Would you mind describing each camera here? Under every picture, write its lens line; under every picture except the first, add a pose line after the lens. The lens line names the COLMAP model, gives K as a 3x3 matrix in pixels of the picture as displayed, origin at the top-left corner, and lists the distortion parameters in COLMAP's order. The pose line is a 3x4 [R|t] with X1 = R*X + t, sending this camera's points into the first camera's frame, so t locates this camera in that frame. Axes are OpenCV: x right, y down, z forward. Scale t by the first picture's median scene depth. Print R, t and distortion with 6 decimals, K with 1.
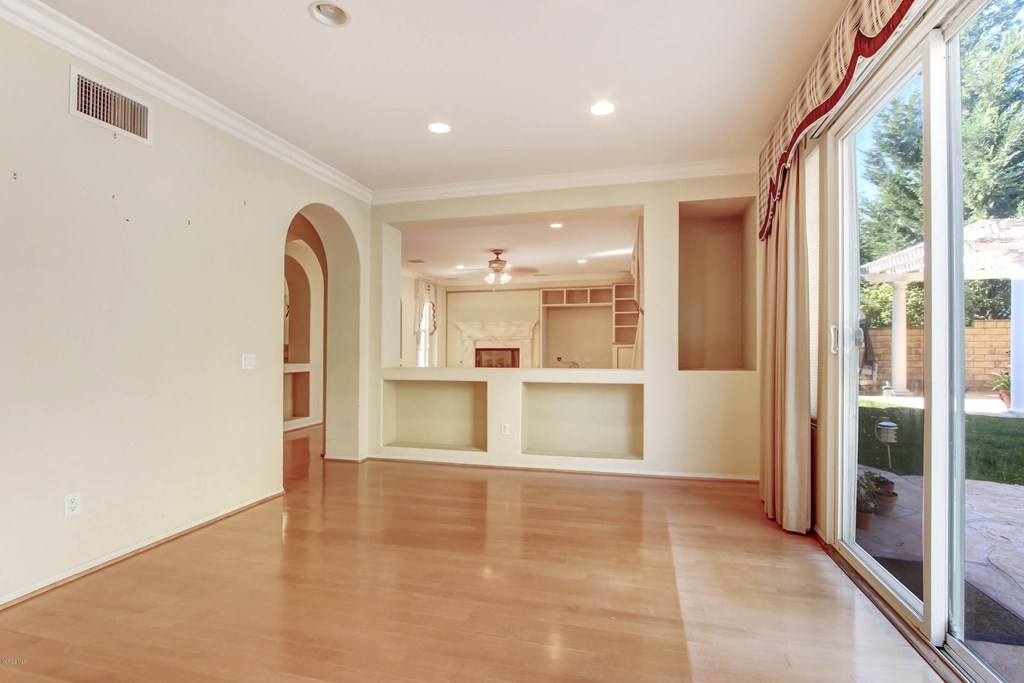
lens RADIAL K [[486.7, 0, 505.9], [0, 486.7, 343.9], [0, 0, 1]] dist [-0.000237, -0.000842]
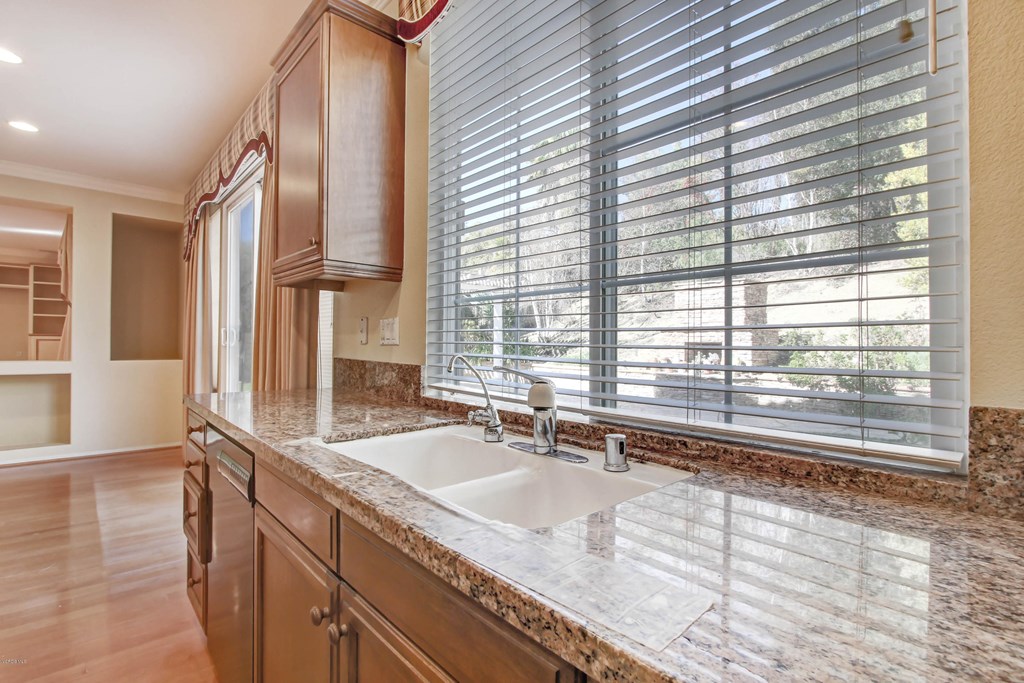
lens RADIAL K [[486.7, 0, 503.9], [0, 486.7, 344.3], [0, 0, 1]] dist [-0.000237, -0.000842]
pose [[0.545711, 0.002258, 0.837971, -0.047064], [-0.015174, 0.999859, 0.007187, -0.003054], [-0.837836, -0.016637, 0.545668, -0.189171]]
